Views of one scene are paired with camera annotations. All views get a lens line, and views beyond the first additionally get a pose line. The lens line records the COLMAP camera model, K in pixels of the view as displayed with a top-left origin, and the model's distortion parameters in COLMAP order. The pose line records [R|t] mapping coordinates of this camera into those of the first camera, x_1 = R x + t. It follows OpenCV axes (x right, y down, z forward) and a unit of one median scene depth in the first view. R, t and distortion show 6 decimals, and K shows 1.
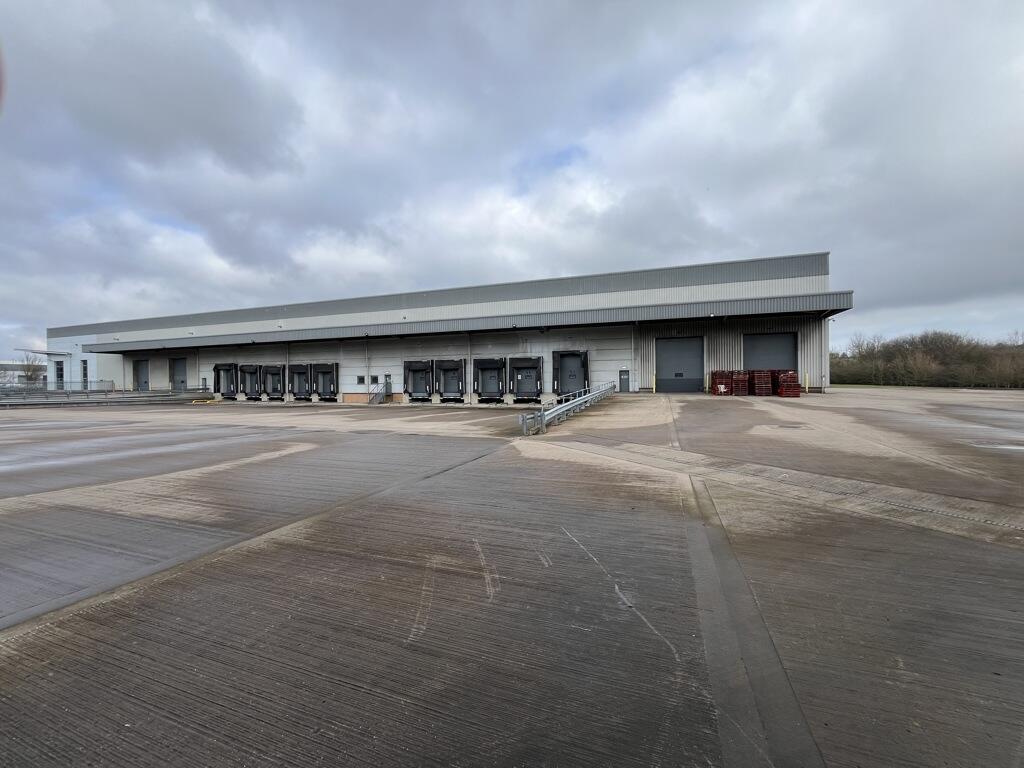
lens RADIAL K [[463.7, 0, 482.2], [0, 463.7, 385.6], [0, 0, 1]] dist [-0.002560, -0.000215]
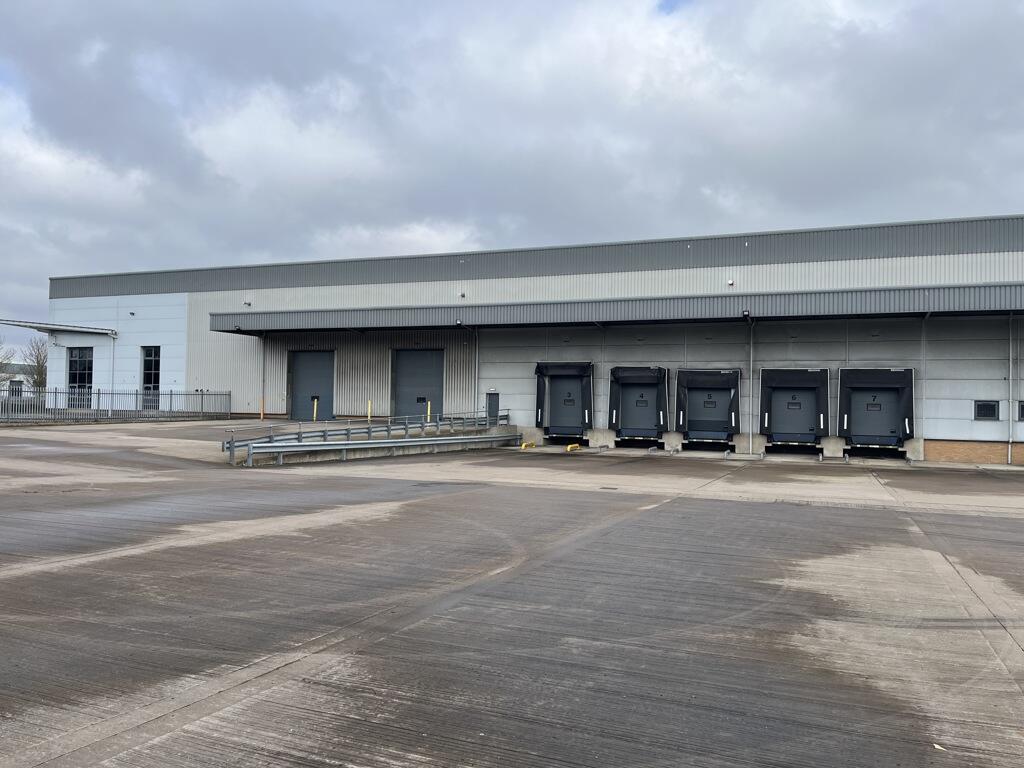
lens RADIAL K [[751.2, 0, 517.5], [0, 751.2, 386.6], [0, 0, 1]] dist [0.080878, -0.095774]
pose [[0.999271, 0.030017, 0.023588, -0.726475], [-0.029104, 0.998847, -0.038167, 0.005865], [-0.024706, 0.037453, 0.998993, 0.311499]]
